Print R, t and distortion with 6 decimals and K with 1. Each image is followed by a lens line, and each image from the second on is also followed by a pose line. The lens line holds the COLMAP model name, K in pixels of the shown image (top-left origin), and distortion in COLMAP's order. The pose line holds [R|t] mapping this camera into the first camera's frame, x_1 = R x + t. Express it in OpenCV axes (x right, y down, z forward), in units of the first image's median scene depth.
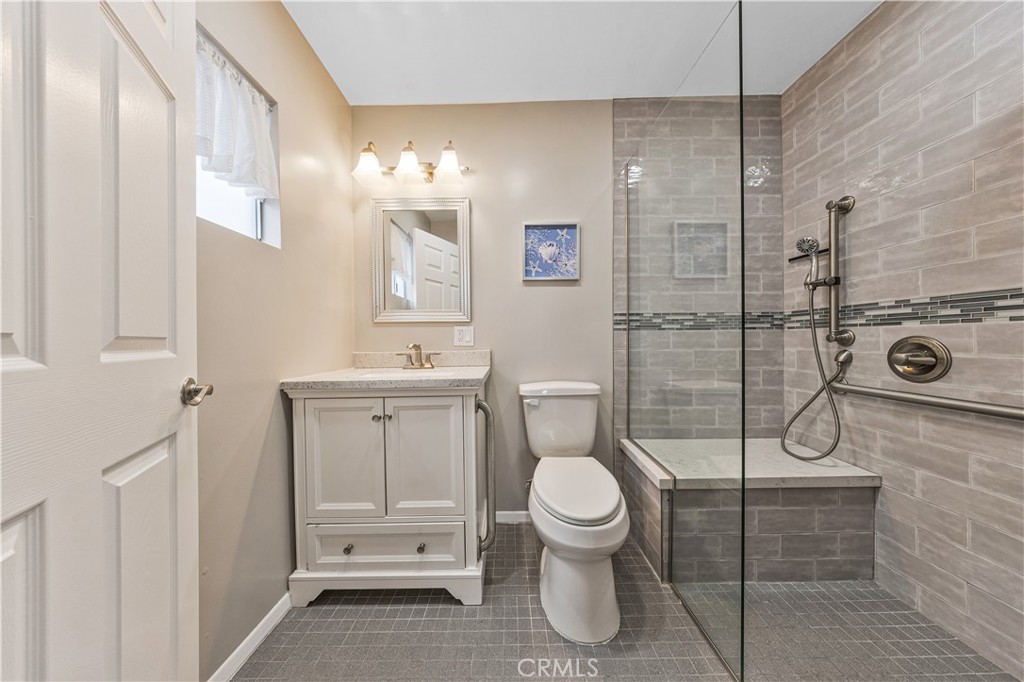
lens RADIAL K [[299.1, 0, 510.4], [0, 299.1, 341.2], [0, 0, 1]] dist [-0.002938, 0.000284]
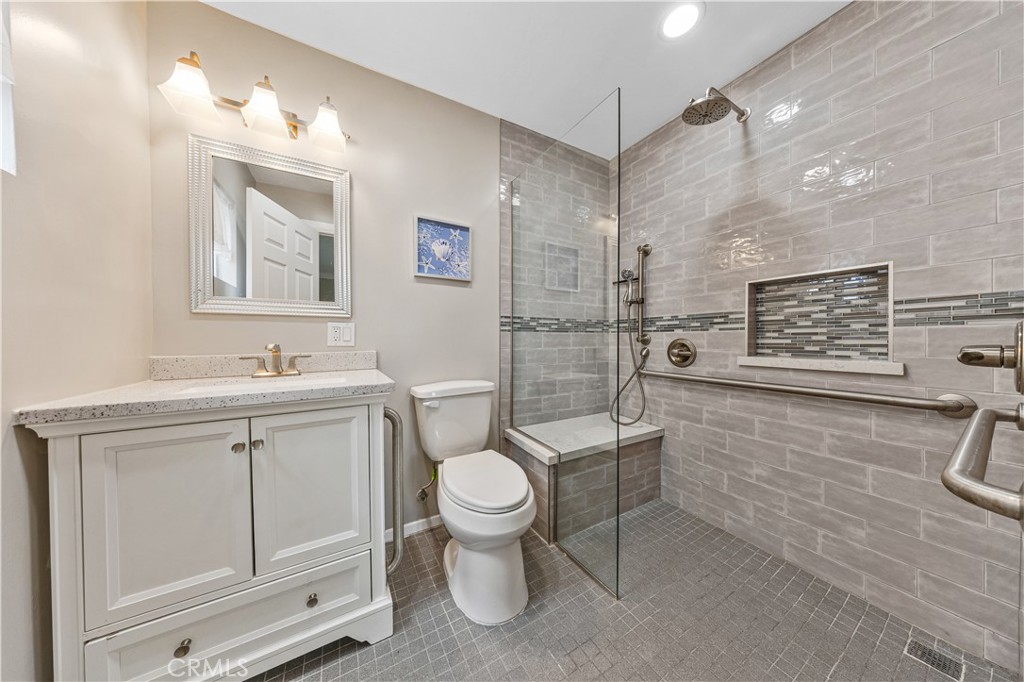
lens RADIAL K [[299.1, 0, 509.9], [0, 299.1, 340.9], [0, 0, 1]] dist [-0.002938, 0.000284]
pose [[0.868024, 0.003290, 0.496512, -0.222880], [-0.004212, 0.999991, 0.000736, -0.002041], [-0.496505, -0.002730, 0.868030, 0.047019]]
